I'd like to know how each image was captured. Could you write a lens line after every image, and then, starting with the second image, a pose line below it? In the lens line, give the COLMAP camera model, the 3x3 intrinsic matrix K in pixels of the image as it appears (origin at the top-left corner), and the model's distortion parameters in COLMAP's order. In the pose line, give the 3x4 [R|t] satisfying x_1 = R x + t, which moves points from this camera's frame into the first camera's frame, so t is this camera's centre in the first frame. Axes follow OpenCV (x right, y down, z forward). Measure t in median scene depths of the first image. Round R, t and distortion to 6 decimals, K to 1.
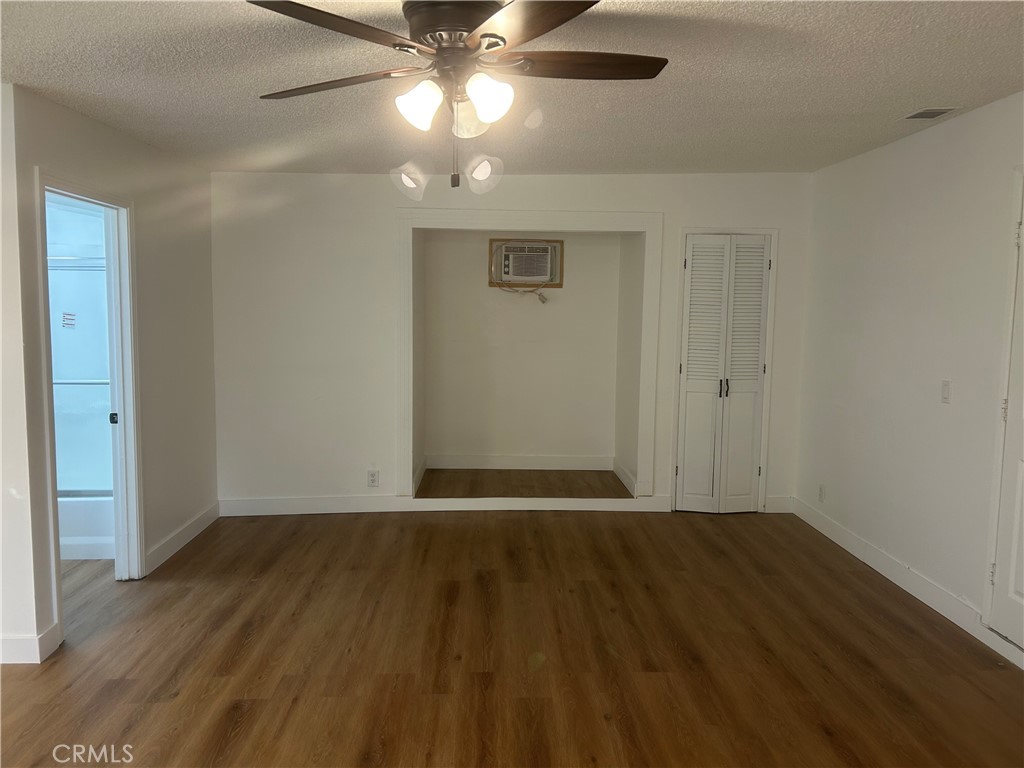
lens RADIAL K [[777.8, 0, 507.1], [0, 777.8, 378.8], [0, 0, 1]] dist [0.073225, -0.063533]
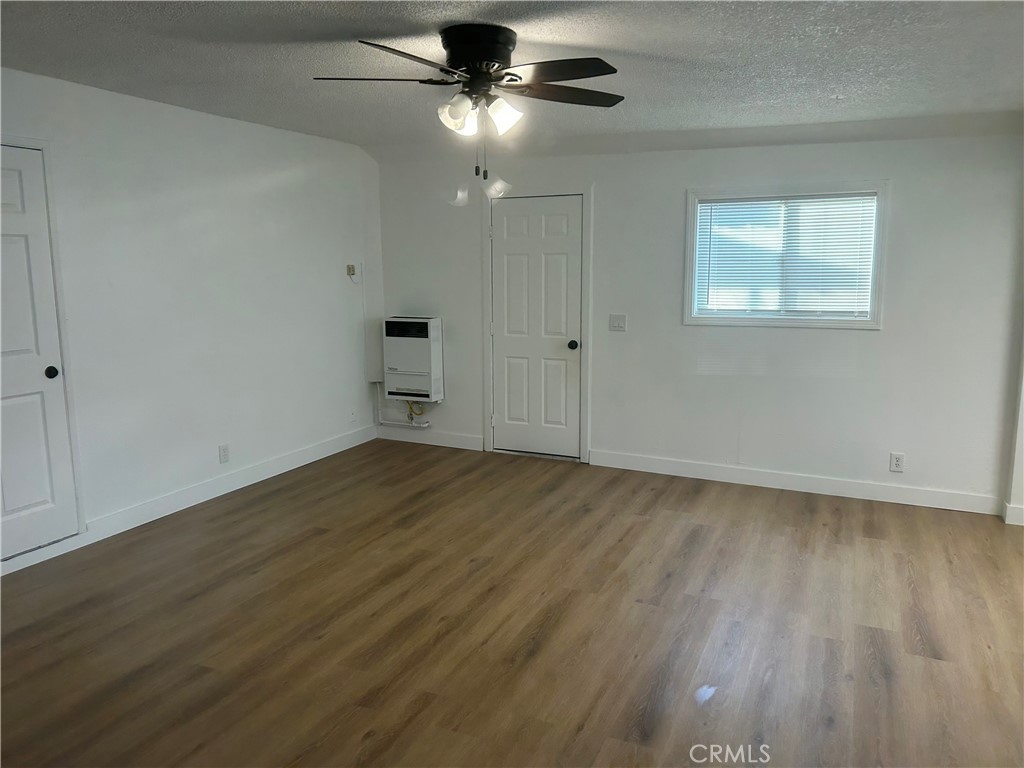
lens RADIAL K [[777.8, 0, 516.6], [0, 777.8, 375.1], [0, 0, 1]] dist [0.073225, -0.063533]
pose [[-0.906049, -0.066699, 0.417883, -0.302150], [0.040918, 0.969065, 0.243391, -0.100178], [-0.421190, 0.237623, -0.875291, 0.946131]]
